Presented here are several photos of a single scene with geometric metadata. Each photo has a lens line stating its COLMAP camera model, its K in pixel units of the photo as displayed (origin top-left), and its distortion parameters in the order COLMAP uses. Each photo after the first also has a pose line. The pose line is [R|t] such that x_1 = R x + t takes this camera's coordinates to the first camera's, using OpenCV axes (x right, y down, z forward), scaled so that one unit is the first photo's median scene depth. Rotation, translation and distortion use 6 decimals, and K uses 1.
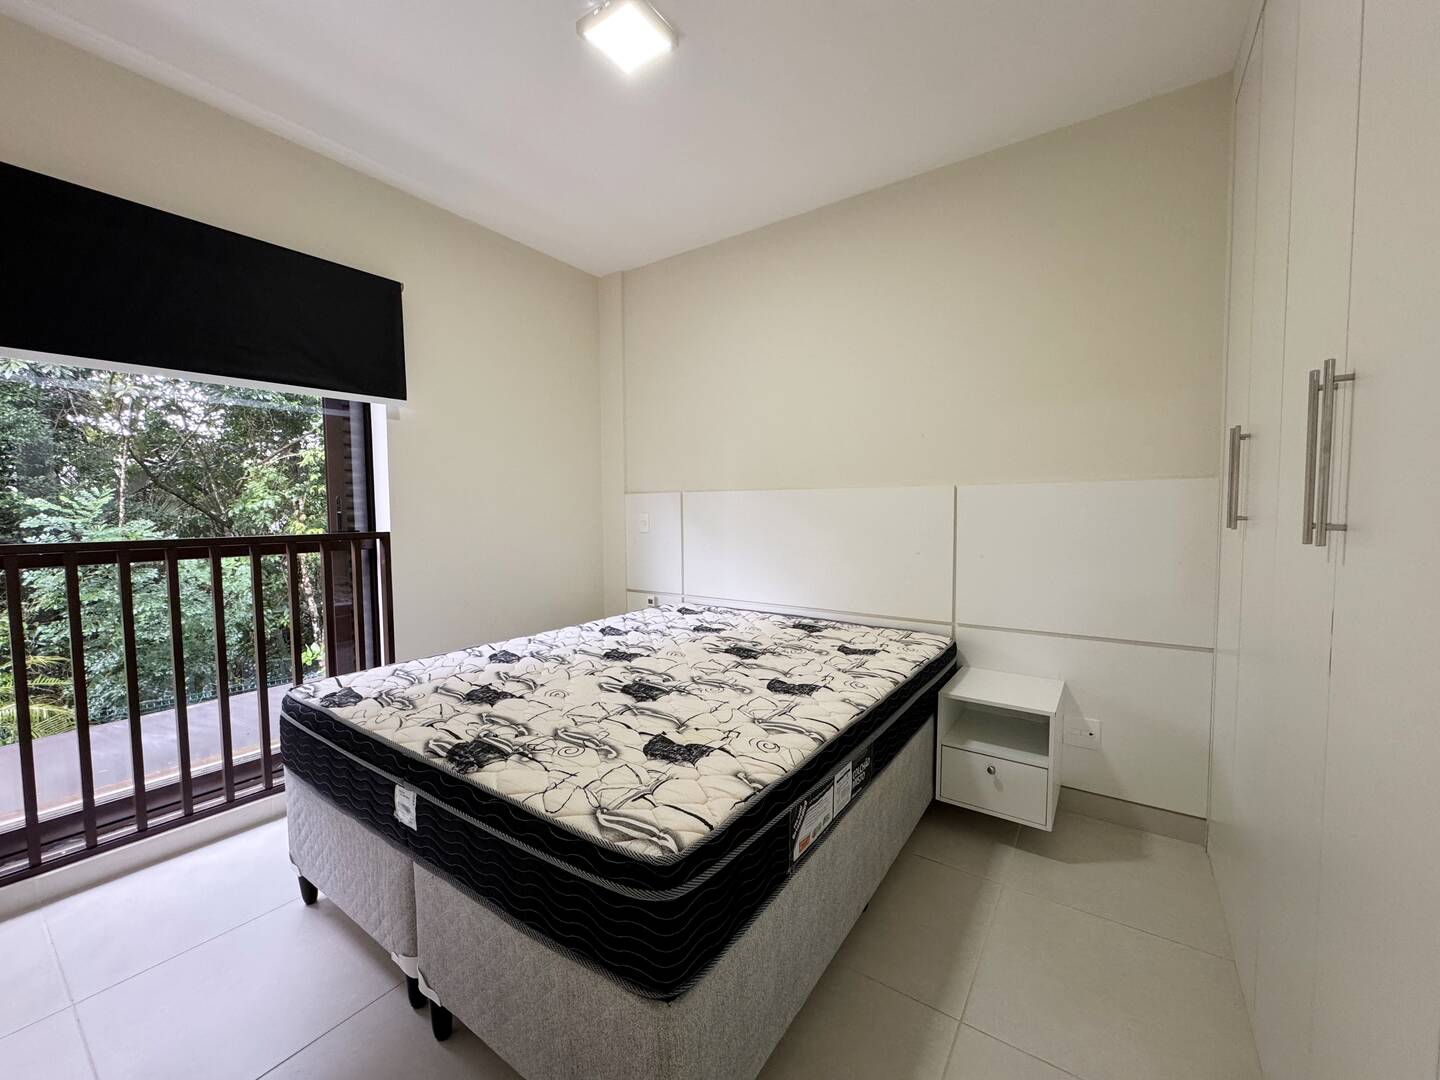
lens RADIAL K [[572.2, 0, 719.3], [0, 572.2, 543.0], [0, 0, 1]] dist [-0.005436, 0.000802]
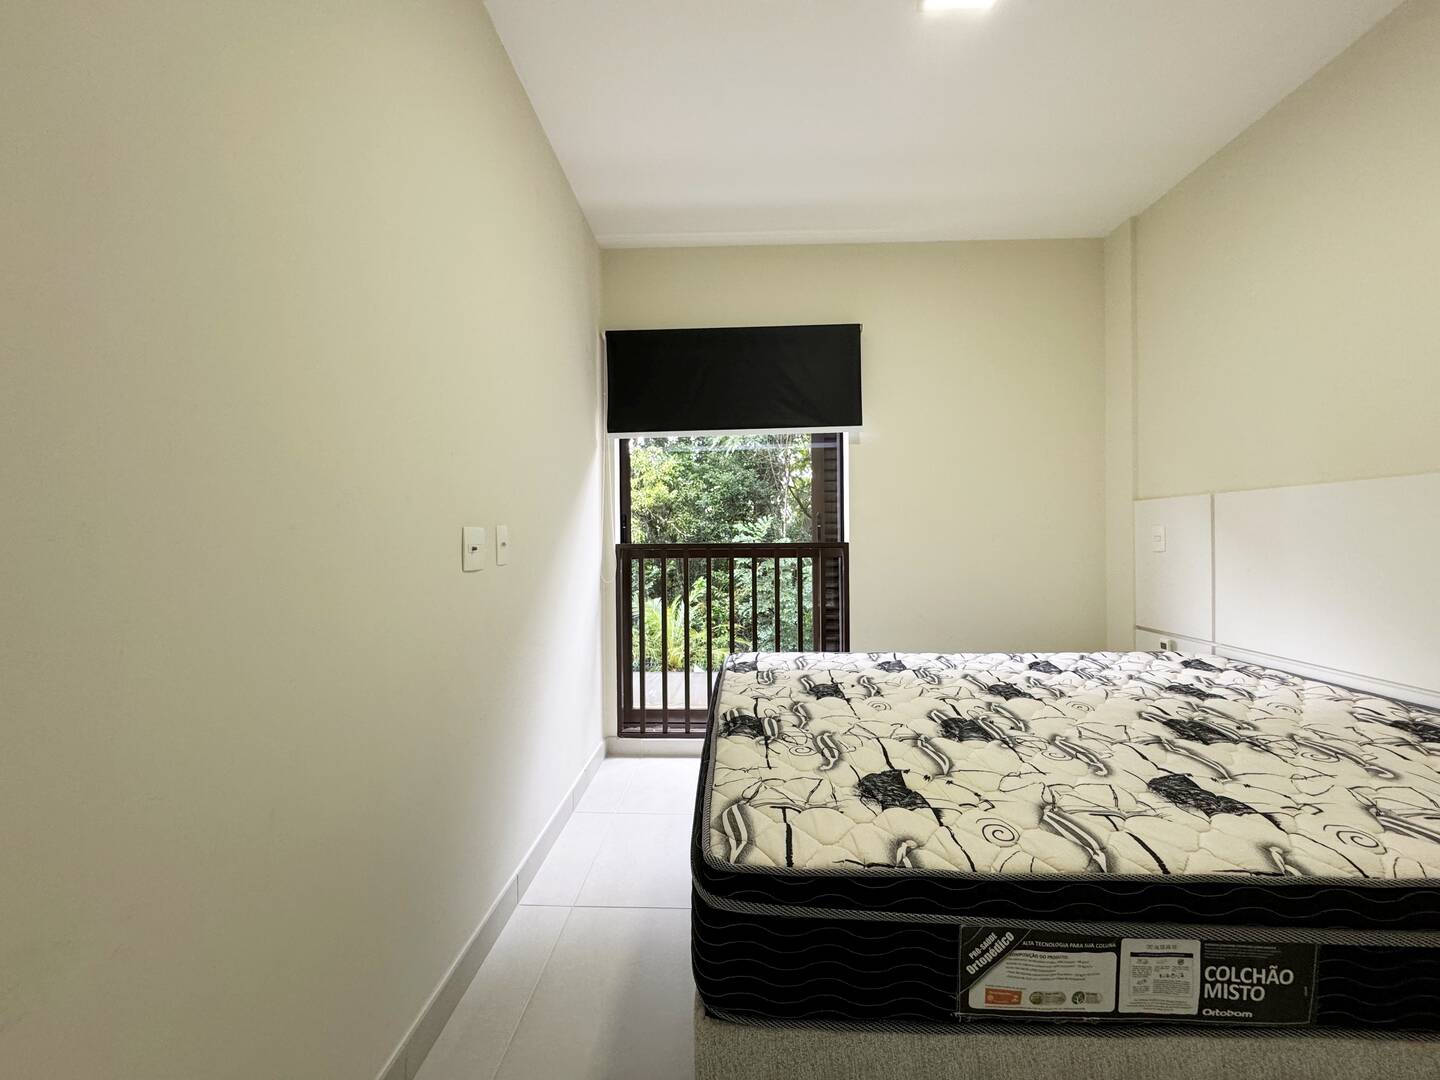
lens RADIAL K [[572.2, 0, 714.7], [0, 572.2, 537.2], [0, 0, 1]] dist [-0.005436, 0.000802]
pose [[0.541329, 0.002253, -0.840808, 0.360472], [-0.047651, 0.998471, -0.028003, 0.022754], [0.839459, 0.055224, 0.540609, 0.235926]]
